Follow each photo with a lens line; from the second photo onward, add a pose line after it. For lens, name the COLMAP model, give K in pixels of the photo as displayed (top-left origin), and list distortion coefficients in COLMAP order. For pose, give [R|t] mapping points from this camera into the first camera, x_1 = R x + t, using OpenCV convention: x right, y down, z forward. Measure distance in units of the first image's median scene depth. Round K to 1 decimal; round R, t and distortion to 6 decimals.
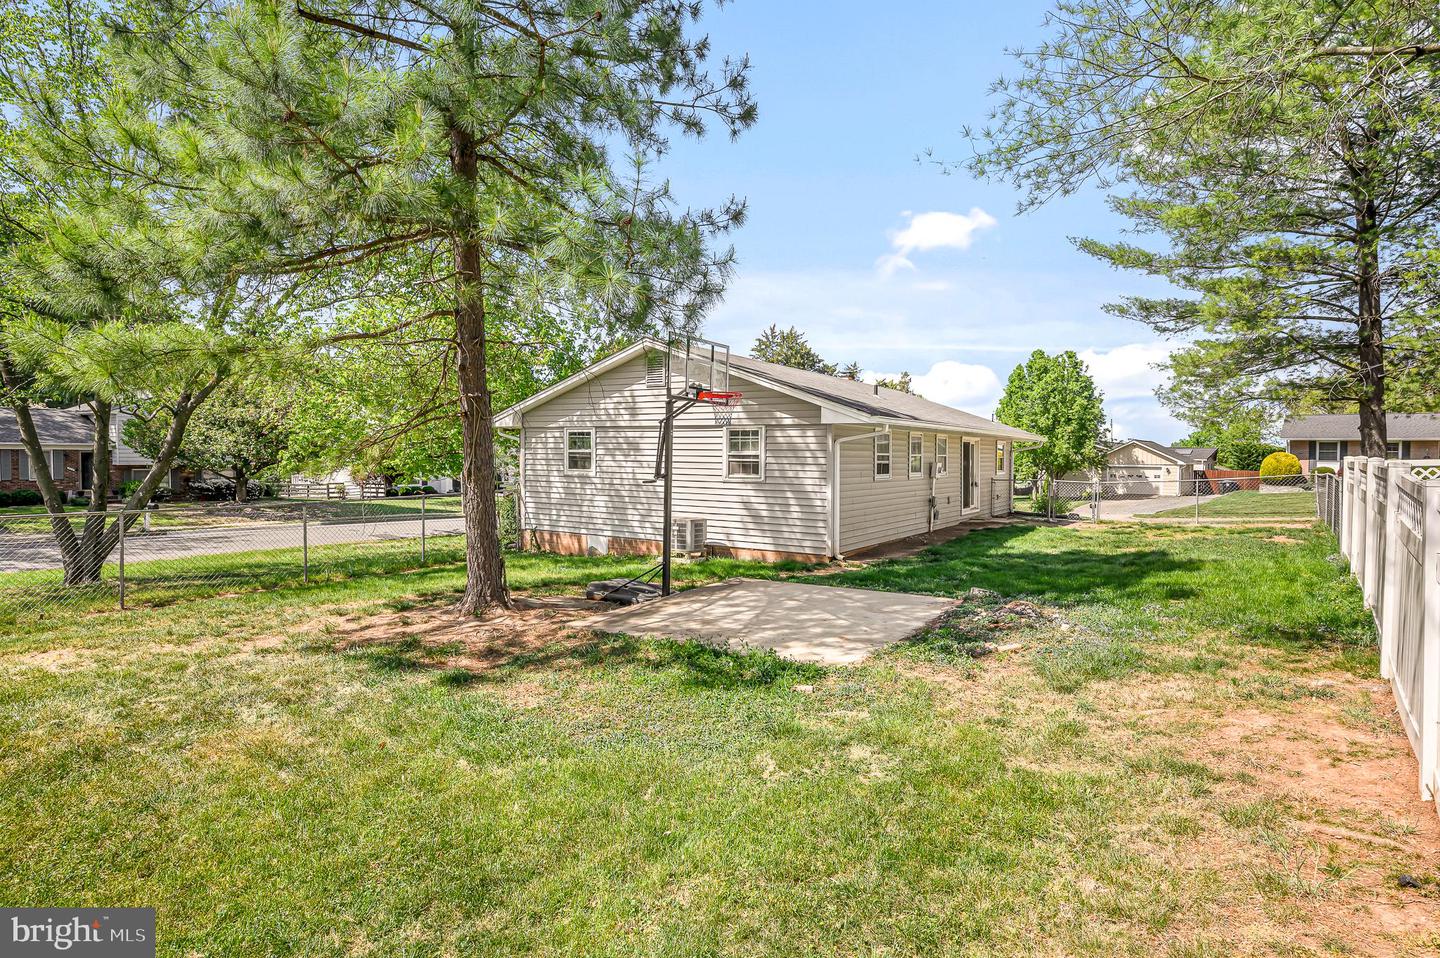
lens RADIAL K [[784.1, 0, 720.0], [0, 784.1, 479.0], [0, 0, 1]] dist [-0.015866, -0.000342]
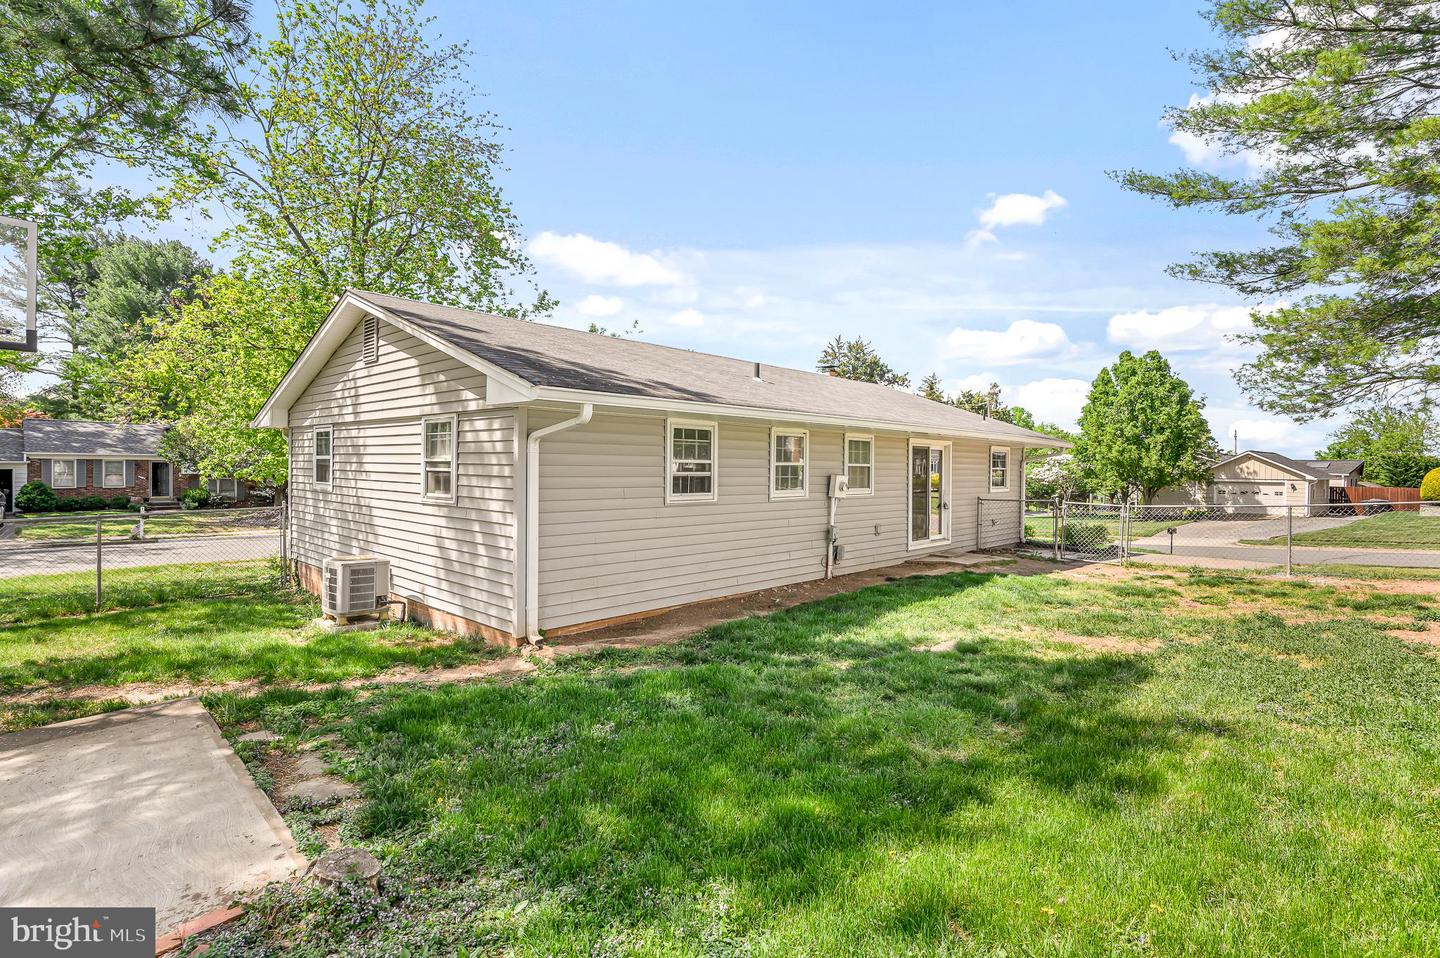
lens RADIAL K [[691.9, 0, 720.0], [0, 691.9, 479.0], [0, 0, 1]] dist [-0.001475, 0.000529]
pose [[0.982160, 0.006240, -0.187943, 0.108313], [-0.009037, 0.999861, -0.014032, -0.003274], [0.187830, 0.015480, 0.982080, 0.149919]]
